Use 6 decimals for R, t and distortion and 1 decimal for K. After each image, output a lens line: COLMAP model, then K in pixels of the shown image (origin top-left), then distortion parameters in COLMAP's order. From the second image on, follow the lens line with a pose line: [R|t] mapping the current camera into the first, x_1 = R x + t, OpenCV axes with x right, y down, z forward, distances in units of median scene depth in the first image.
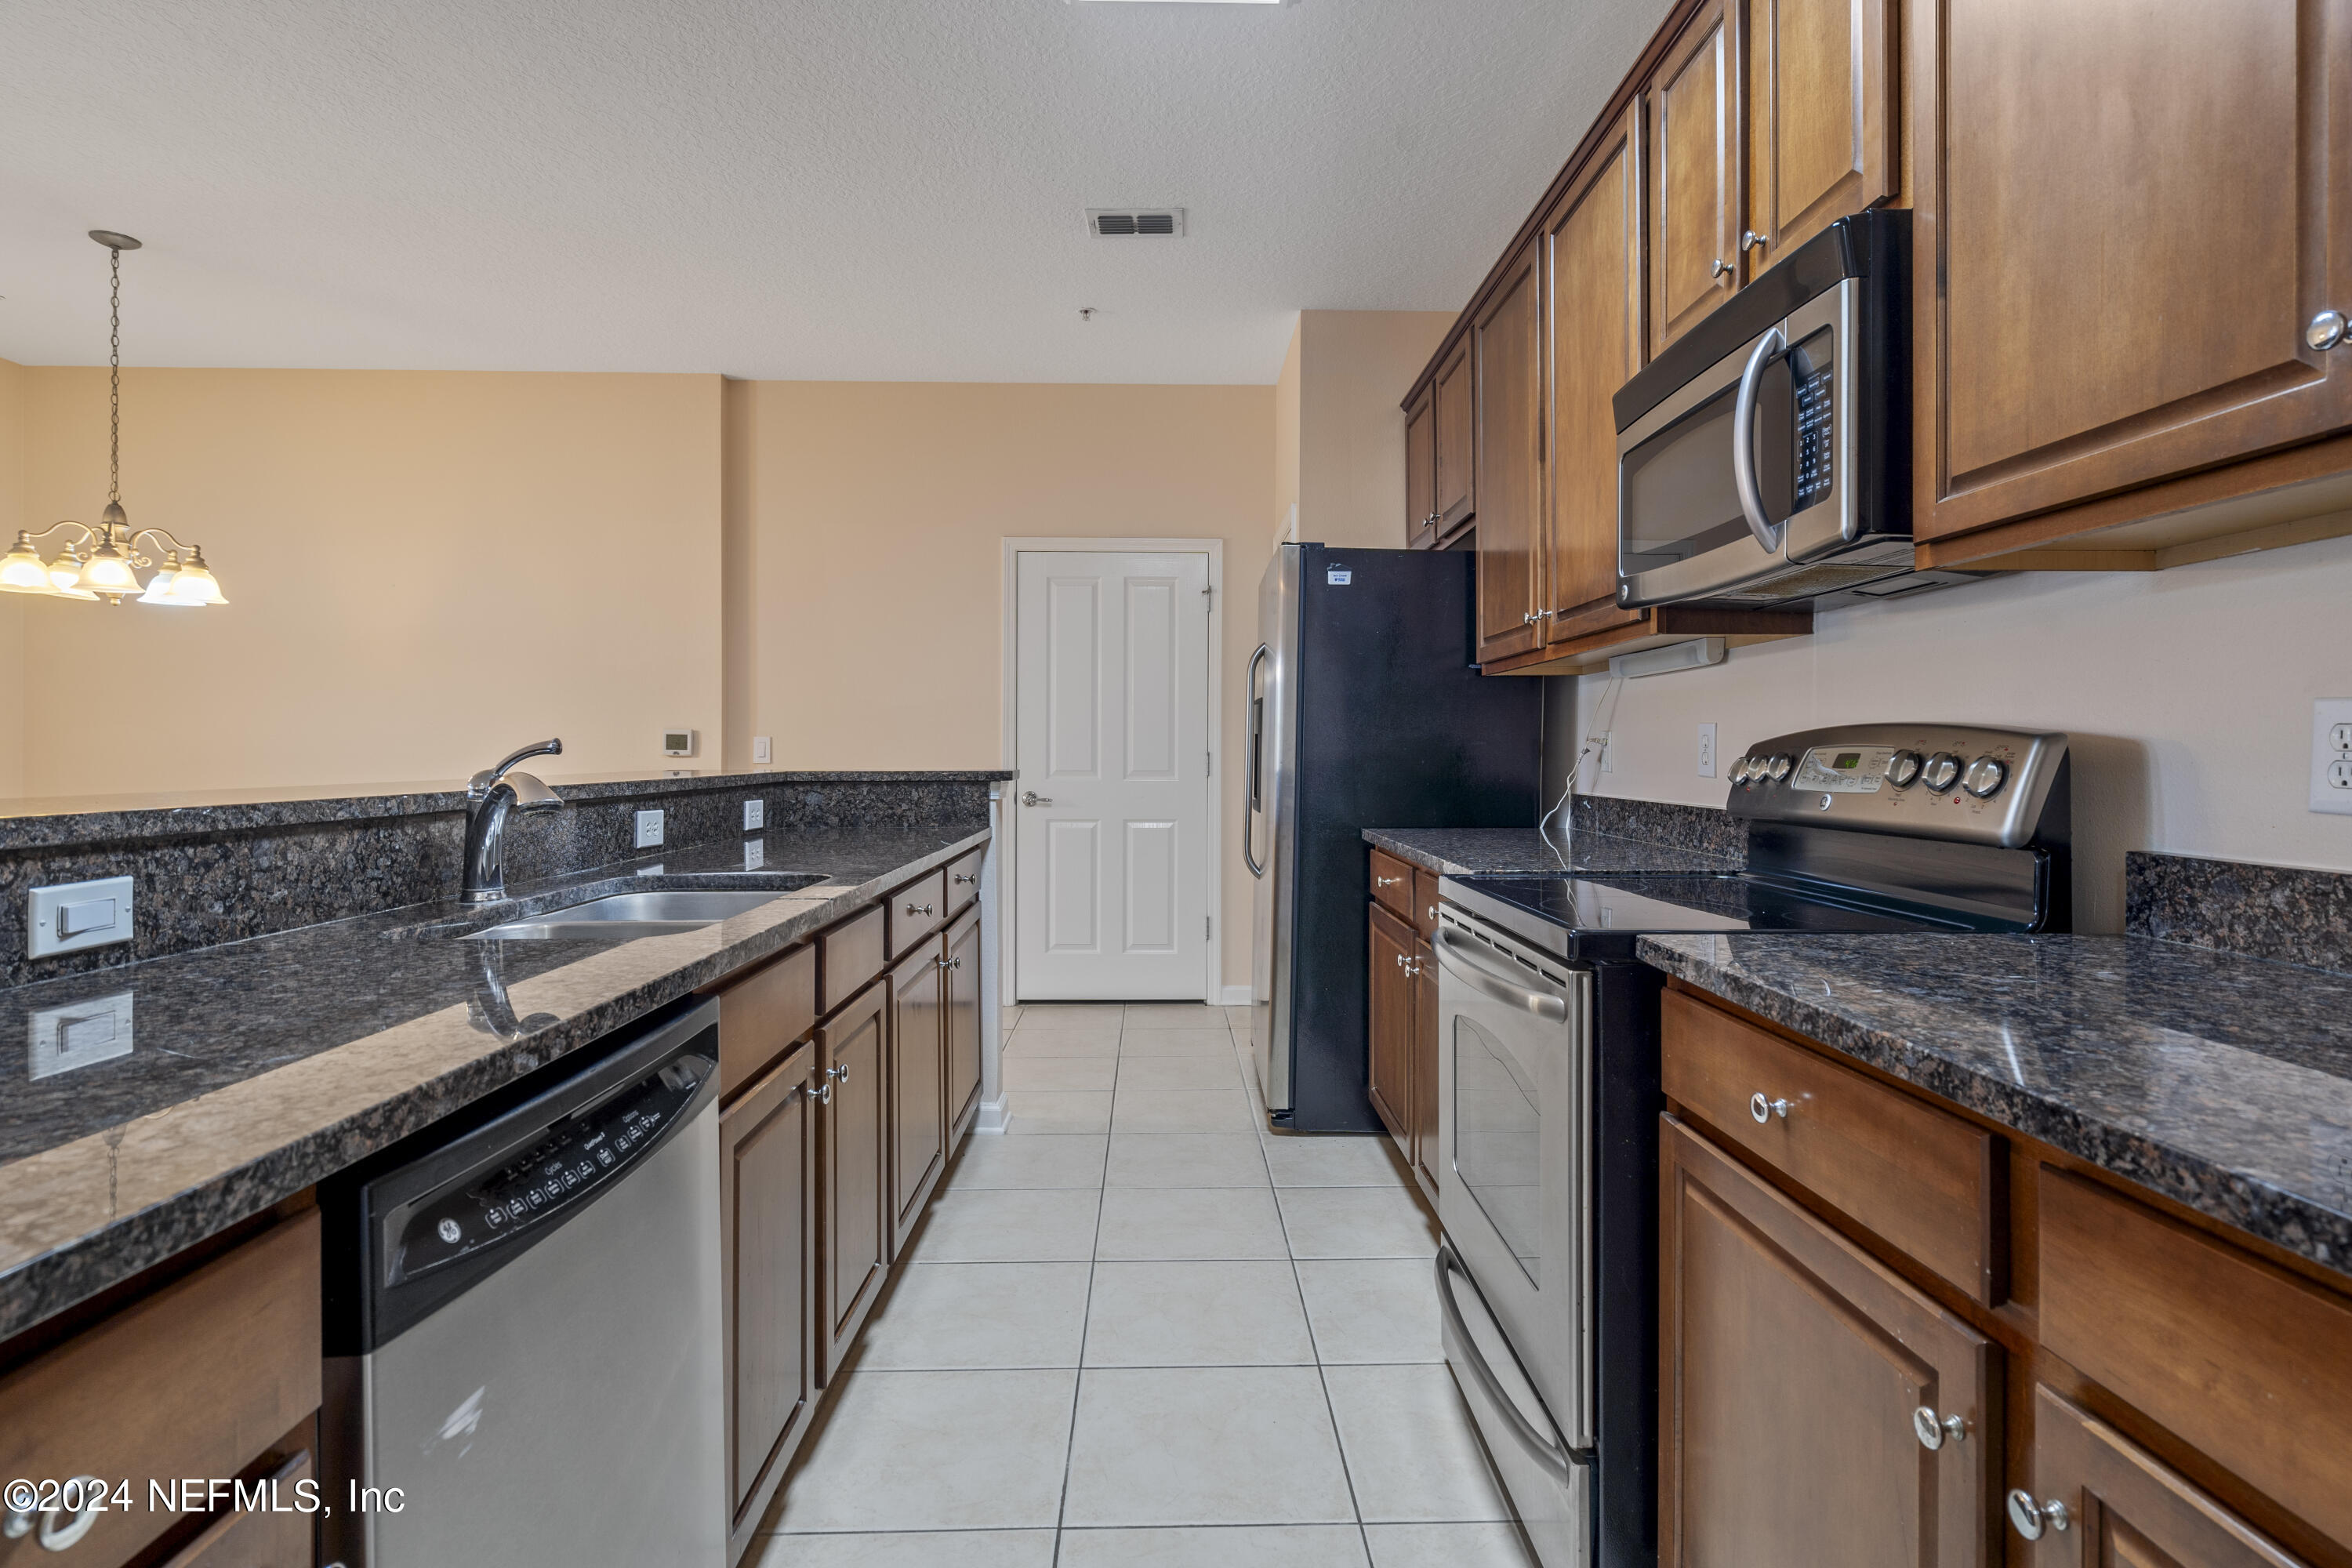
lens RADIAL K [[1167.8, 0, 1186.6], [0, 1167.8, 747.4], [0, 0, 1]] dist [0.002637, 0.001379]
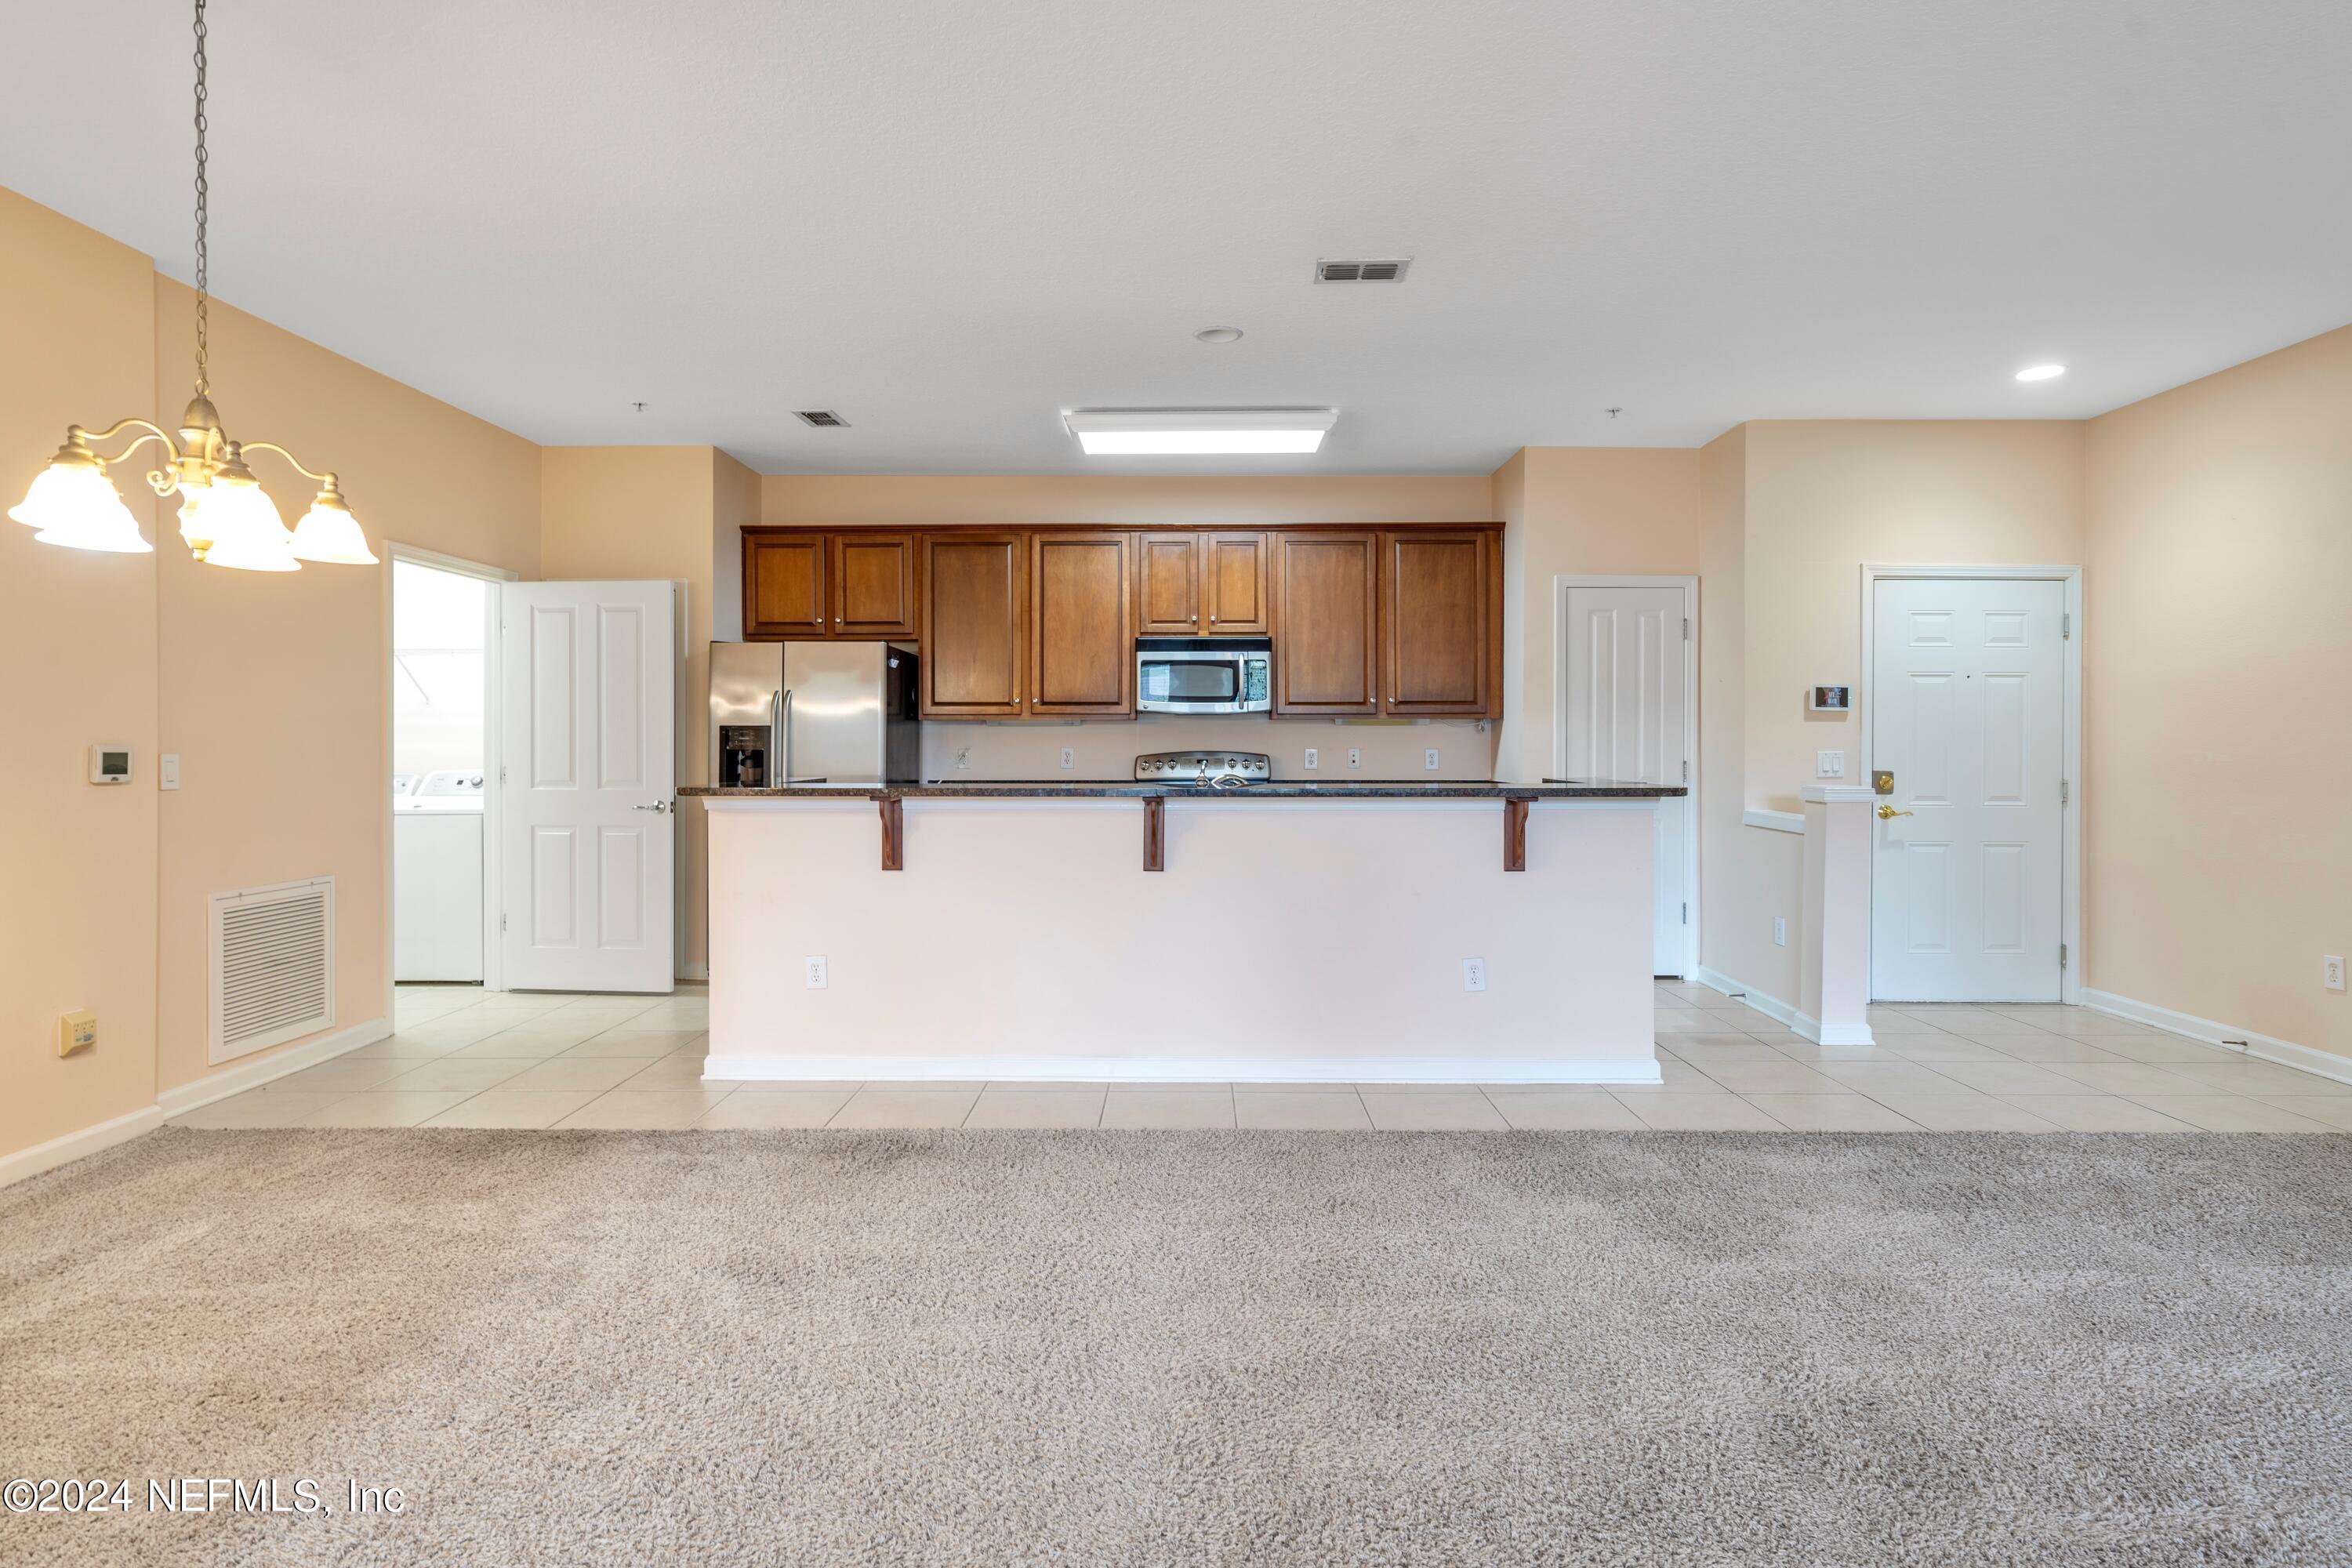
lens RADIAL K [[1187.0, 0, 1184.0], [0, 1187.0, 745.3], [0, 0, 1]] dist [0.000974, 0.000611]
pose [[0.035704, -0.003404, 0.999357, -2.978728], [-0.000870, 0.999994, 0.003437, -0.048749], [-0.999362, -0.000992, 0.035701, 0.882254]]
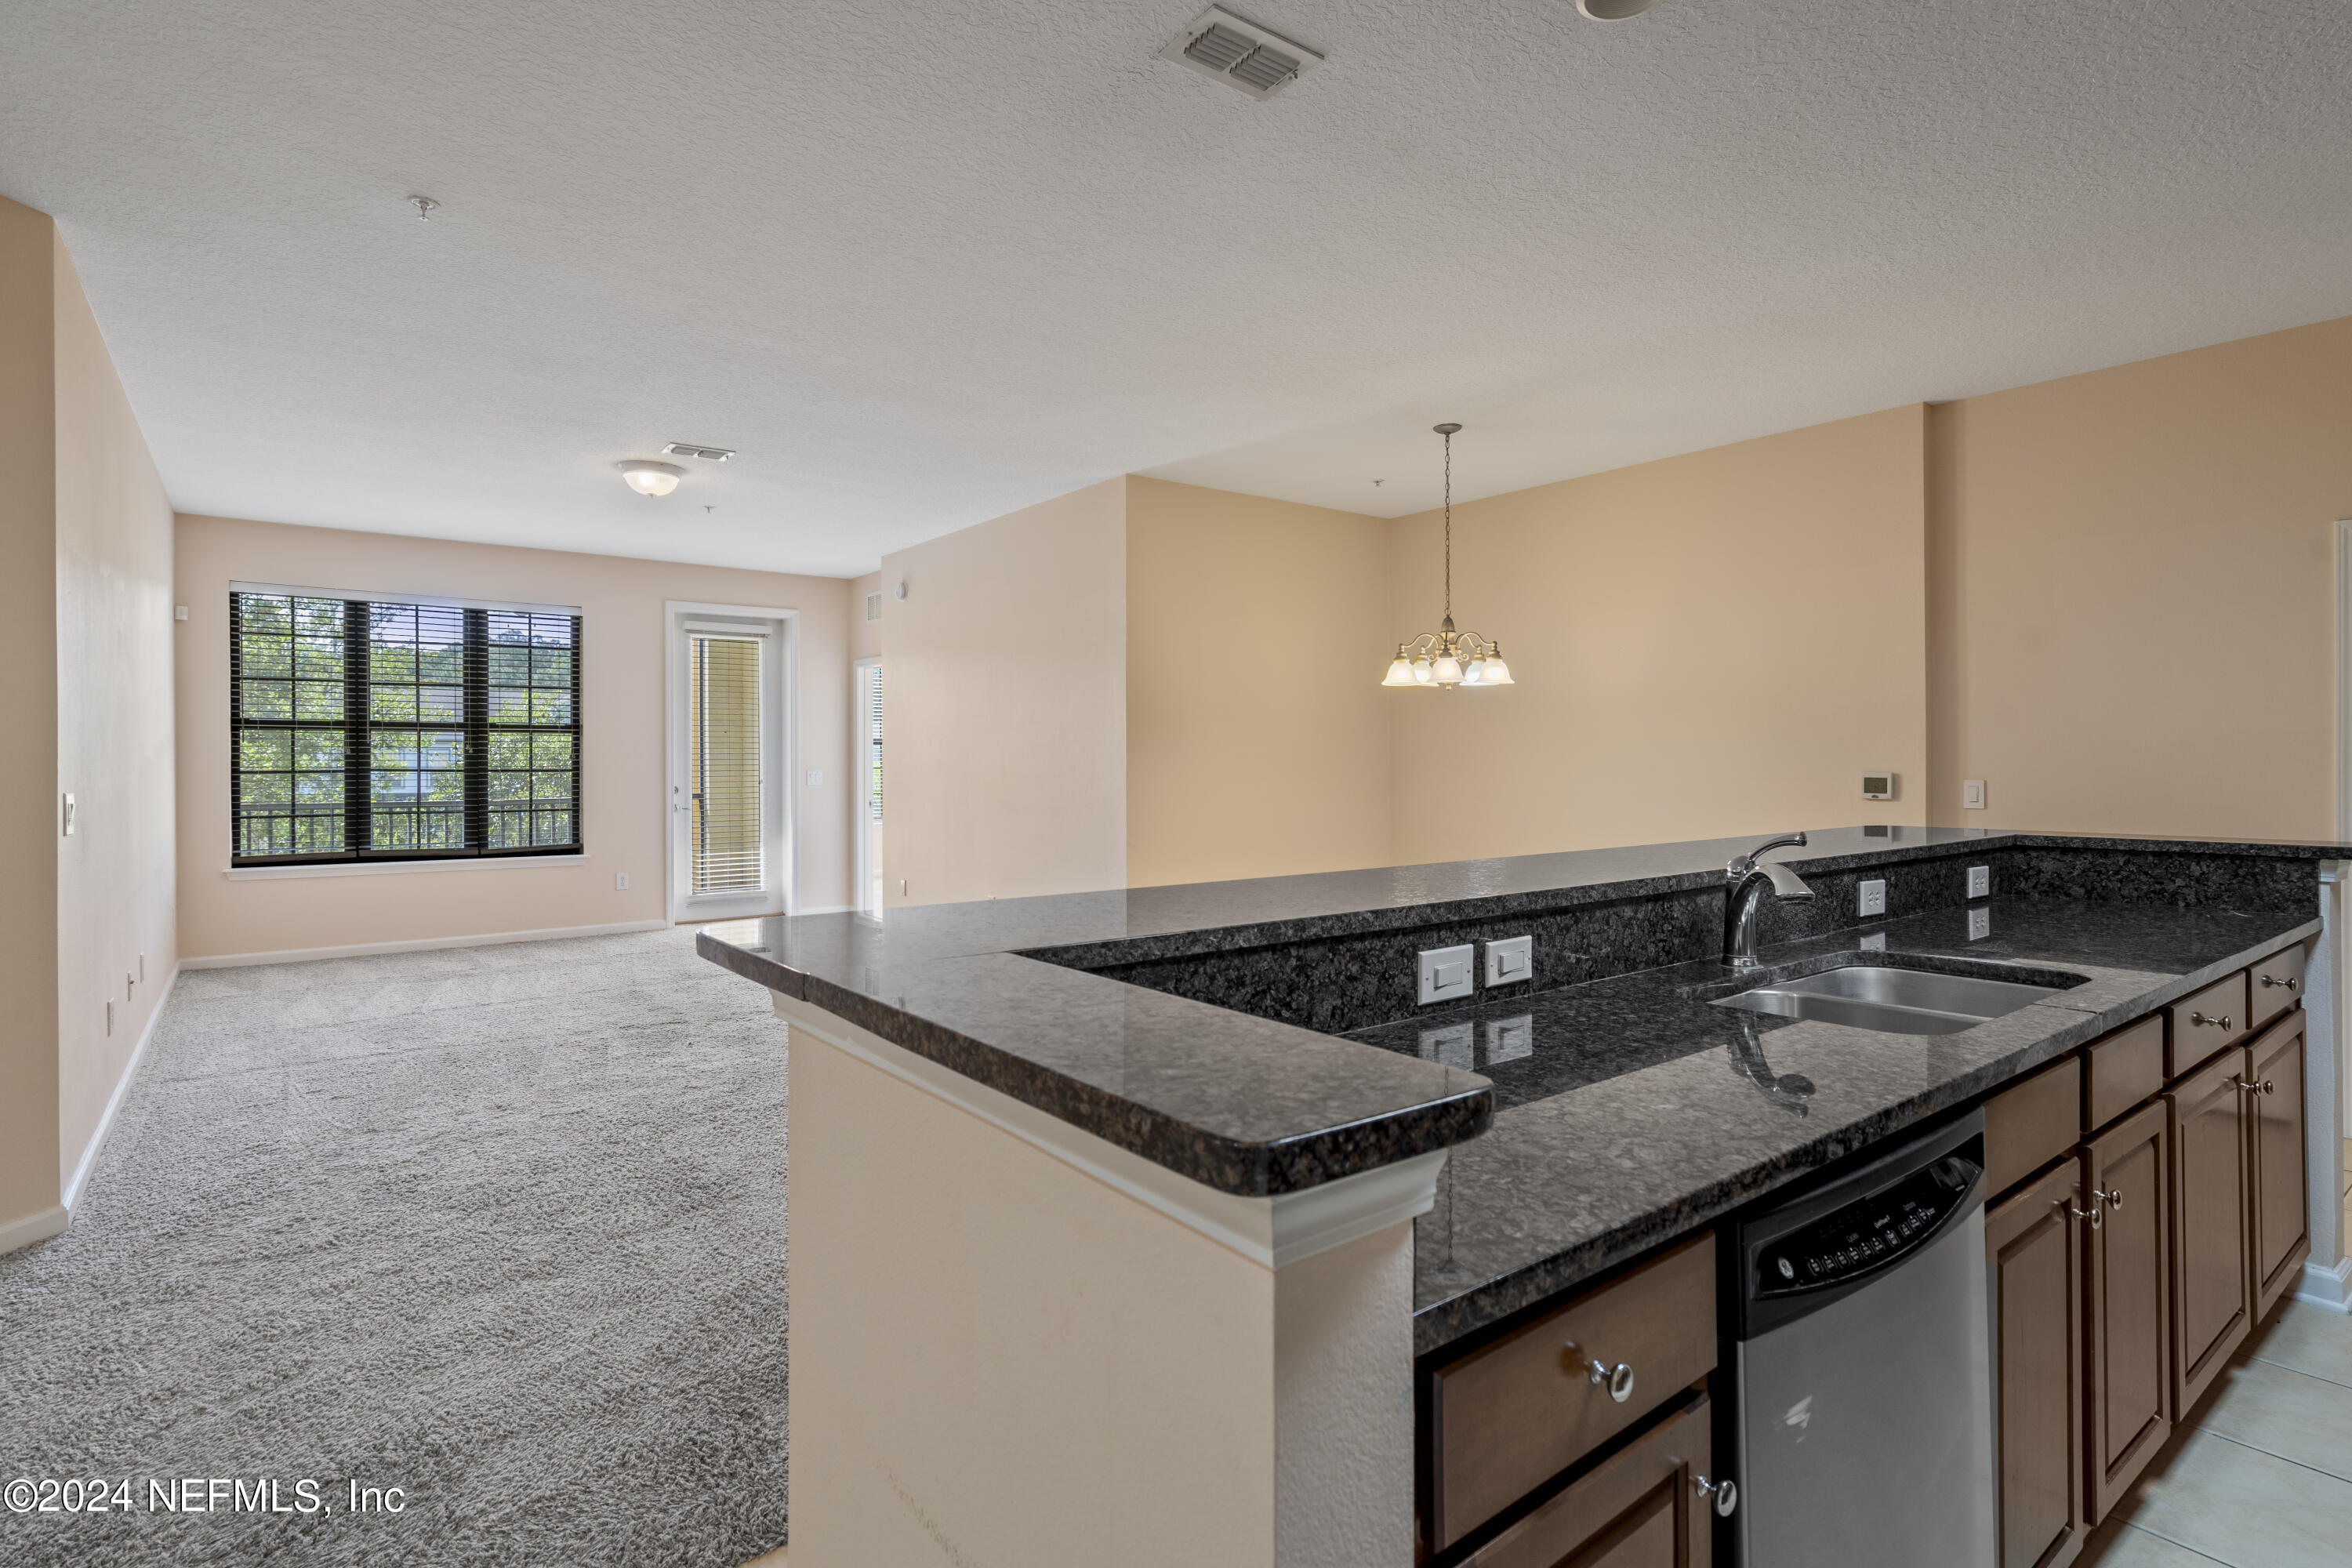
lens RADIAL K [[1163.0, 0, 1180.2], [0, 1163.0, 759.3], [0, 0, 1]] dist [0.003147, 0.000816]
pose [[0.596015, -0.004135, -0.802962, 0.011413], [0.006309, 0.999980, -0.000467, -0.078981], [0.802948, -0.004788, 0.596029, -0.158543]]
